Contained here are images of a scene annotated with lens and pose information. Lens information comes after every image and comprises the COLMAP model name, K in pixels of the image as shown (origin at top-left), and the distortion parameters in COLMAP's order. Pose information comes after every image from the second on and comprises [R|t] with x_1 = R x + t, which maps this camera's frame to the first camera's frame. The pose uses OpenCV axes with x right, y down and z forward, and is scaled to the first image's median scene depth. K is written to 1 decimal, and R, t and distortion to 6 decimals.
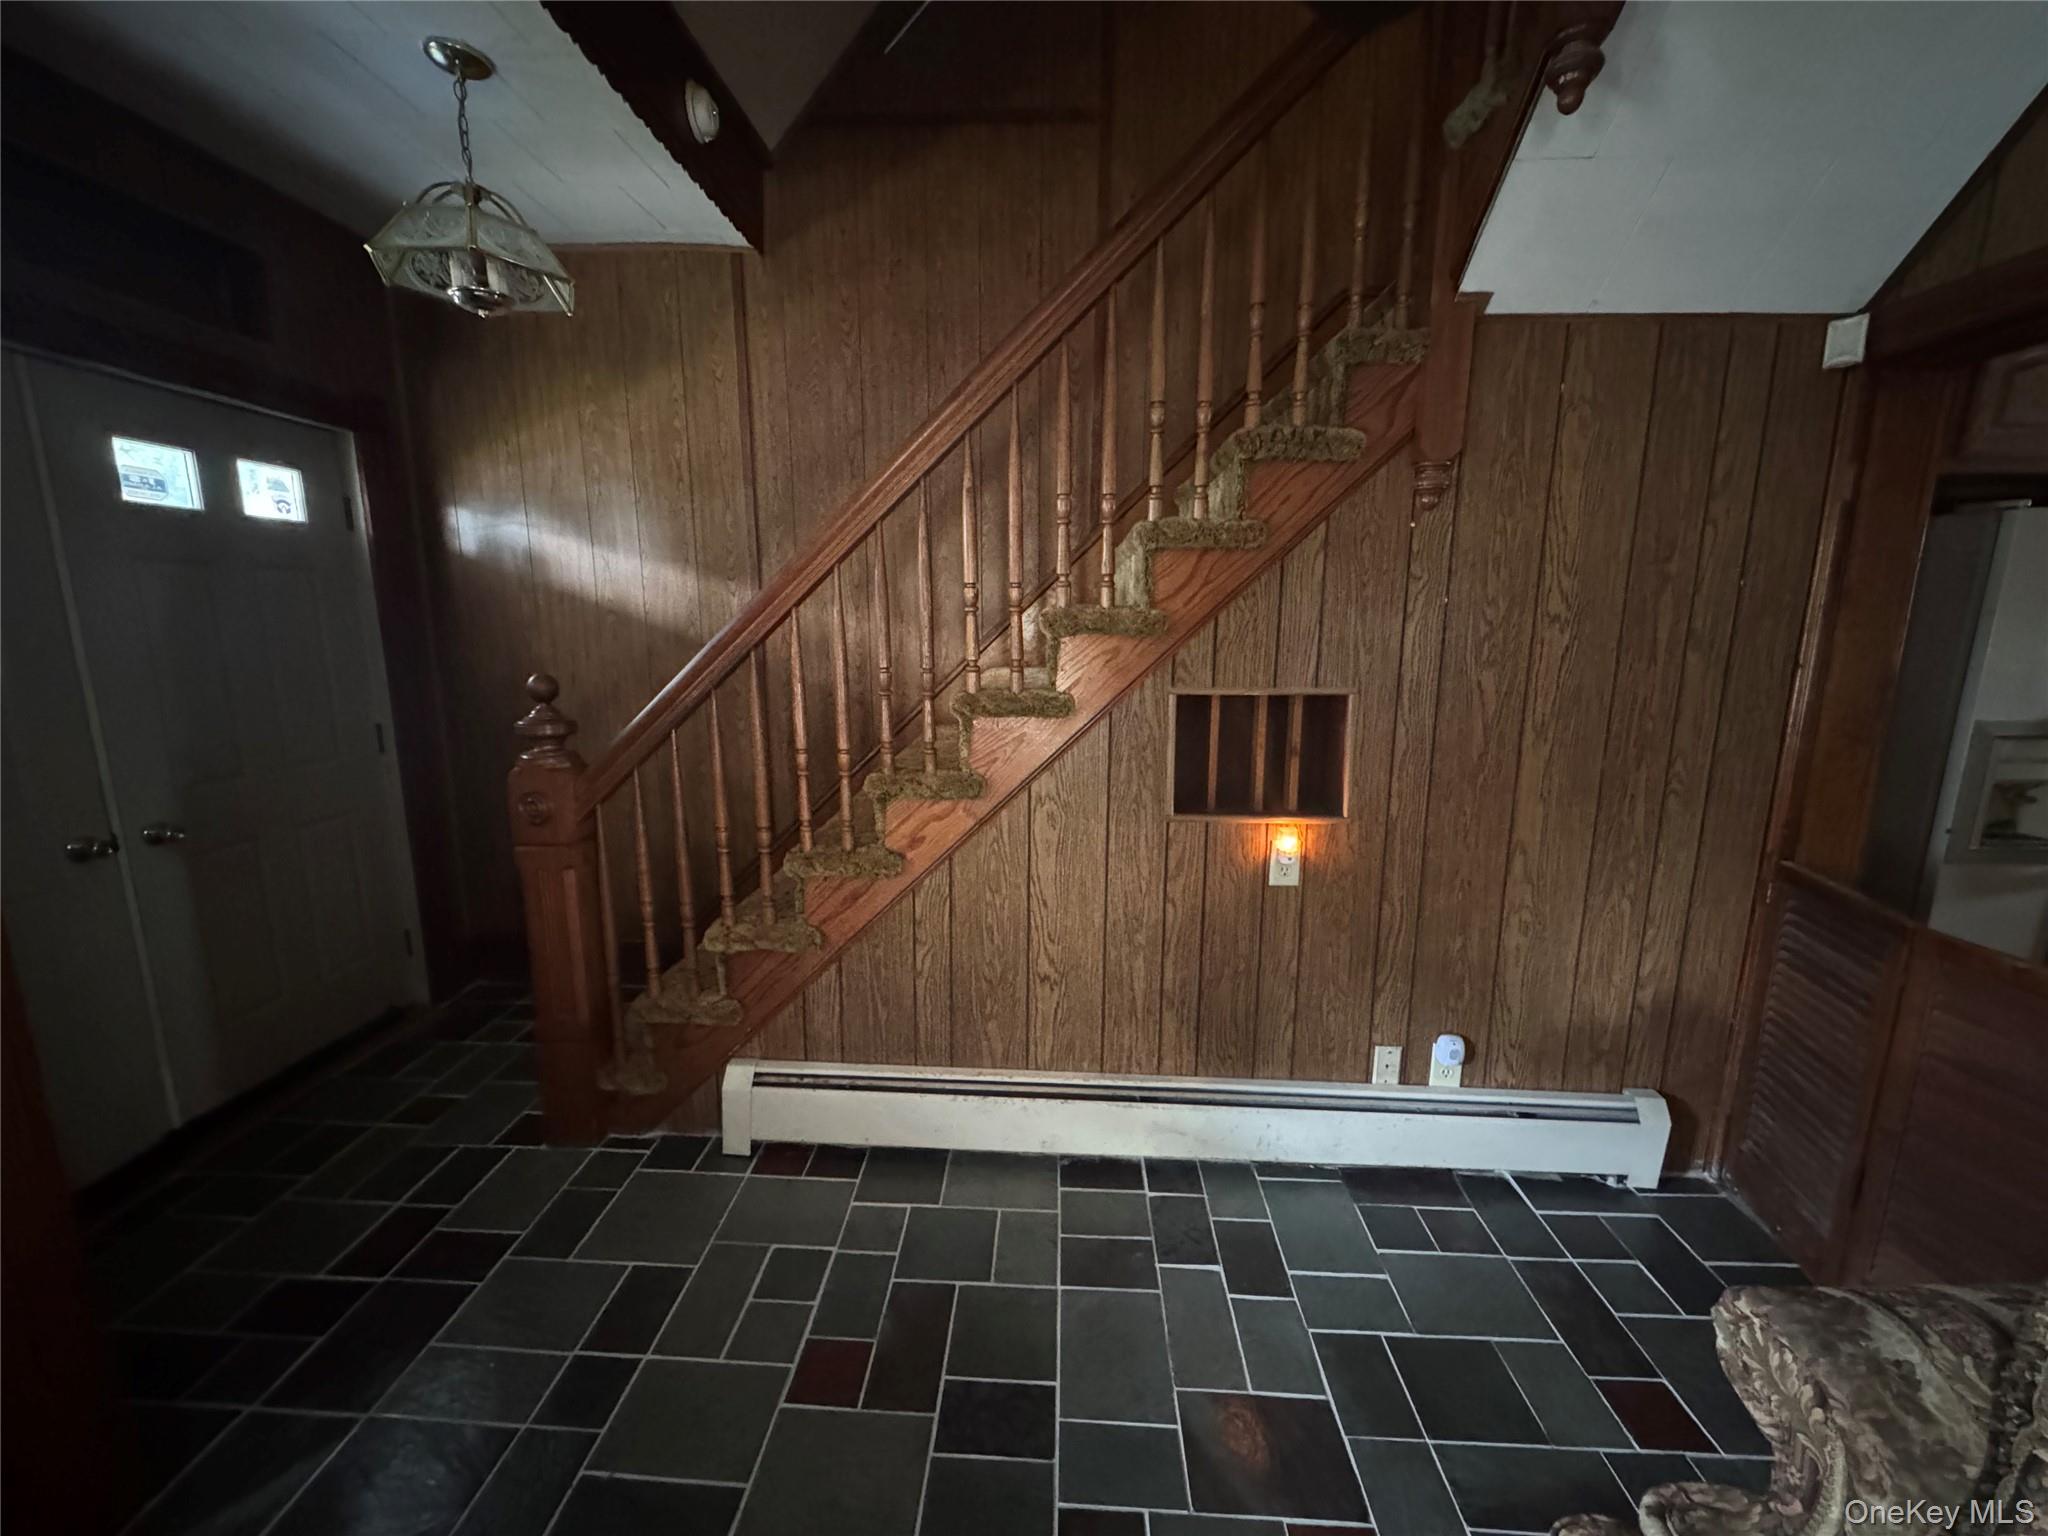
lens RADIAL K [[819.8, 0, 1024.0], [0, 819.8, 768.0], [0, 0, 1]] dist [-0.002139, 0.000281]
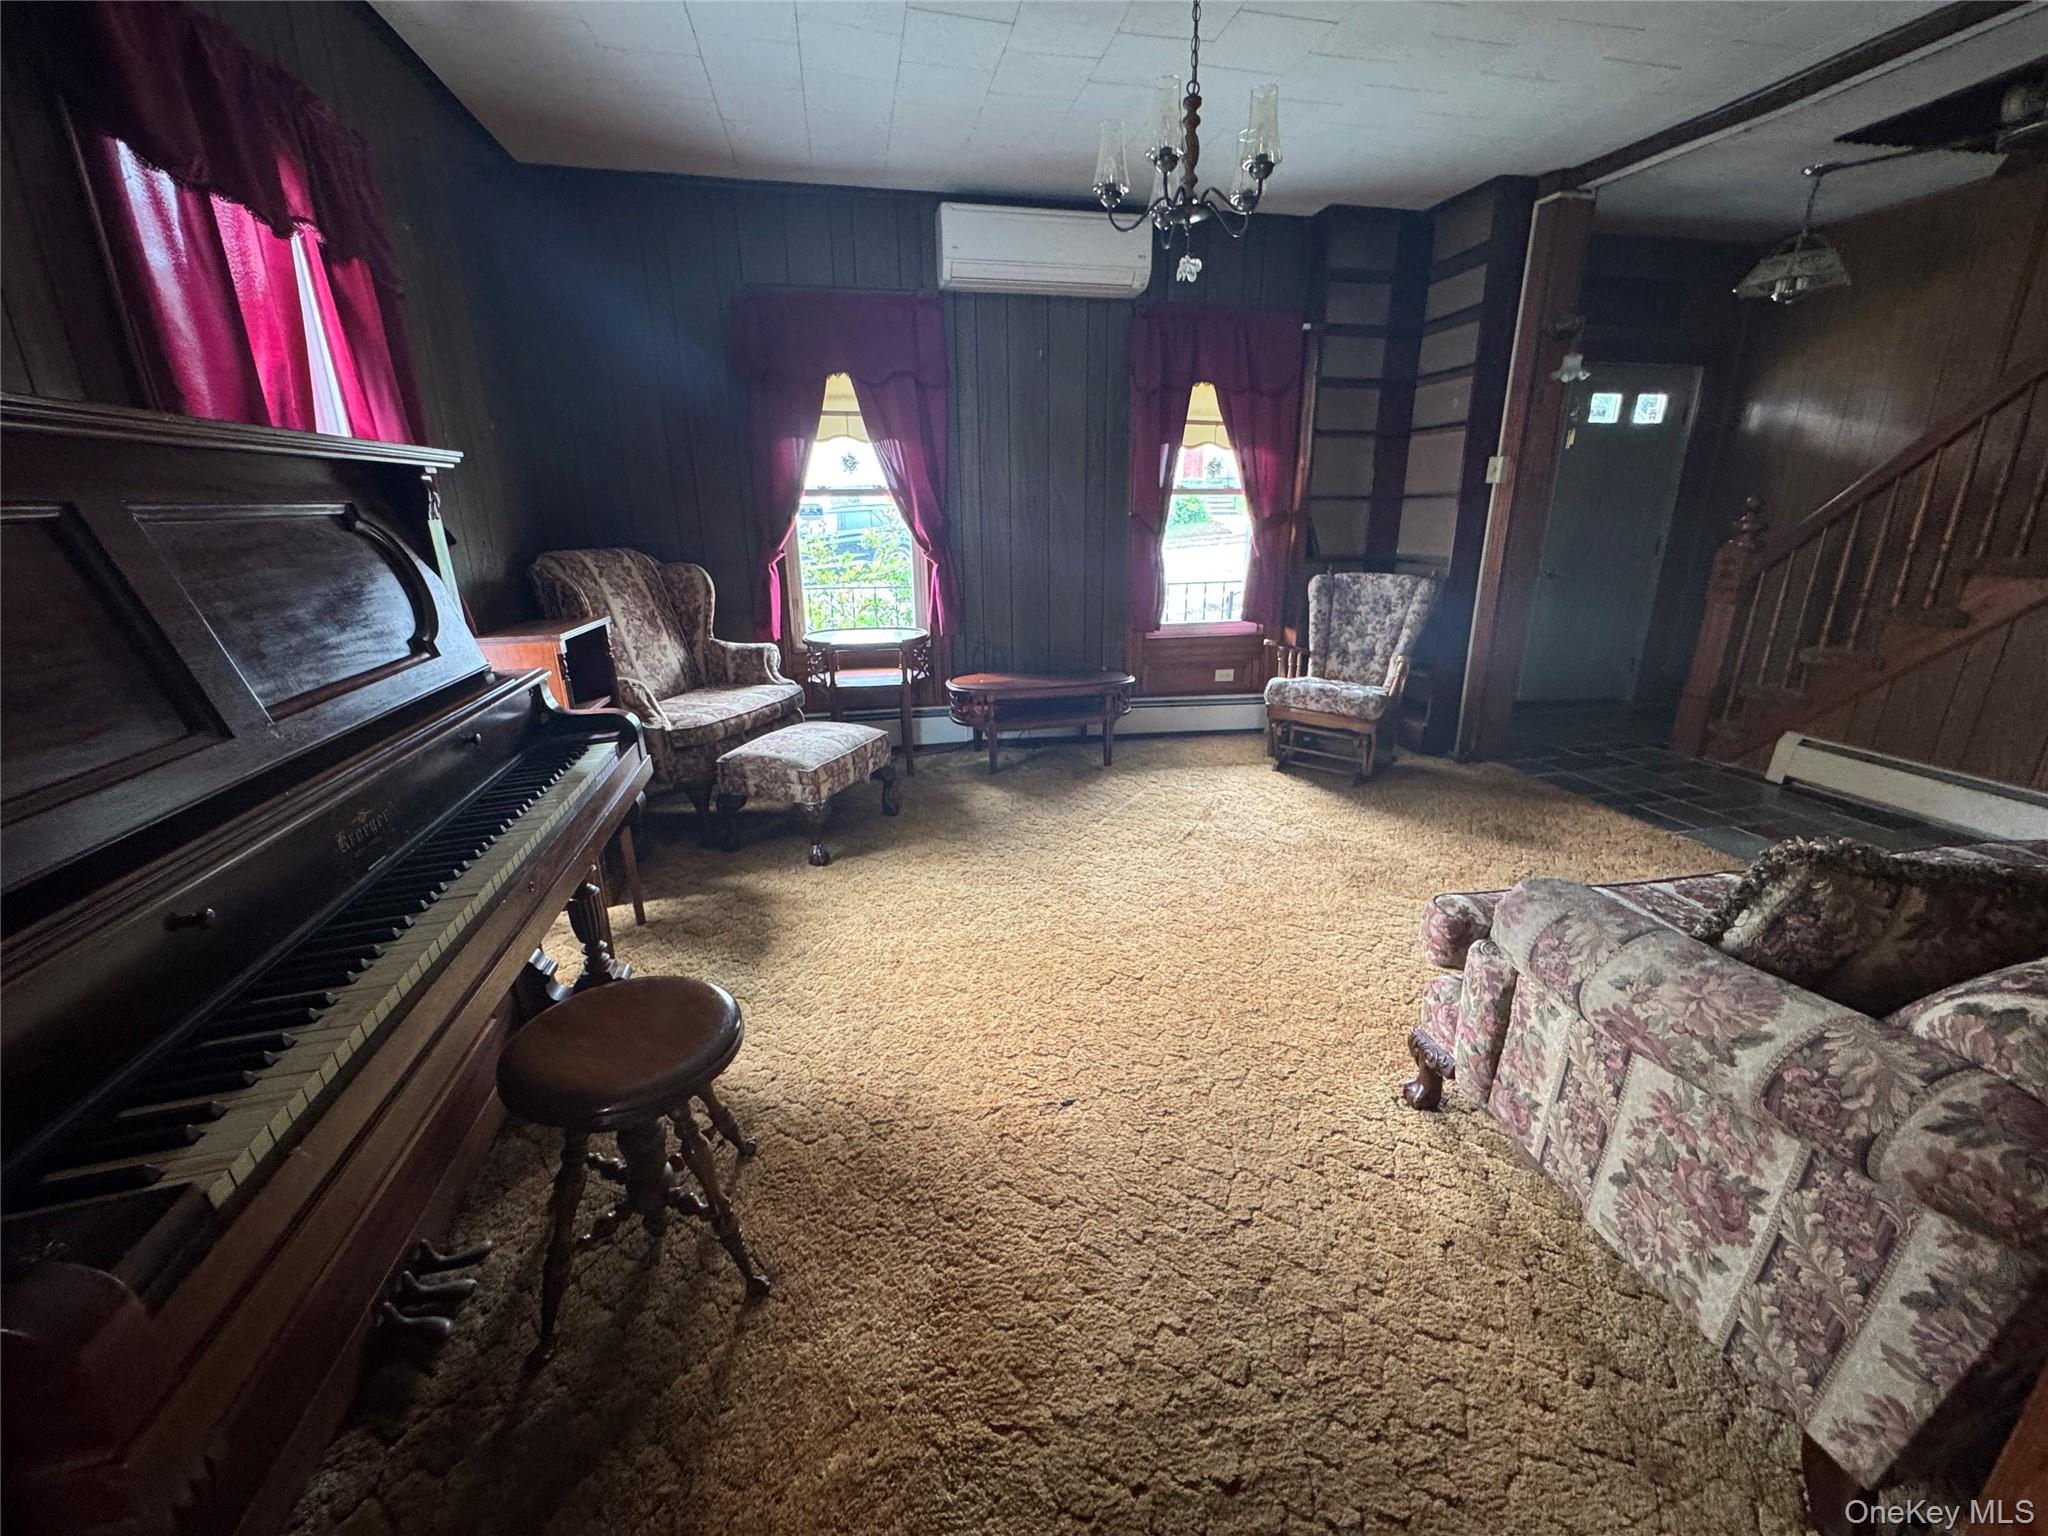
lens RADIAL K [[816.1, 0, 1024.0], [0, 816.1, 768.0], [0, 0, 1]] dist [-0.000947, -0.000243]
pose [[0.244791, 0.280741, -0.928042, 0.803243], [-0.164854, 0.955277, 0.245496, 0.264596], [0.955458, 0.092896, 0.280124, -0.942501]]
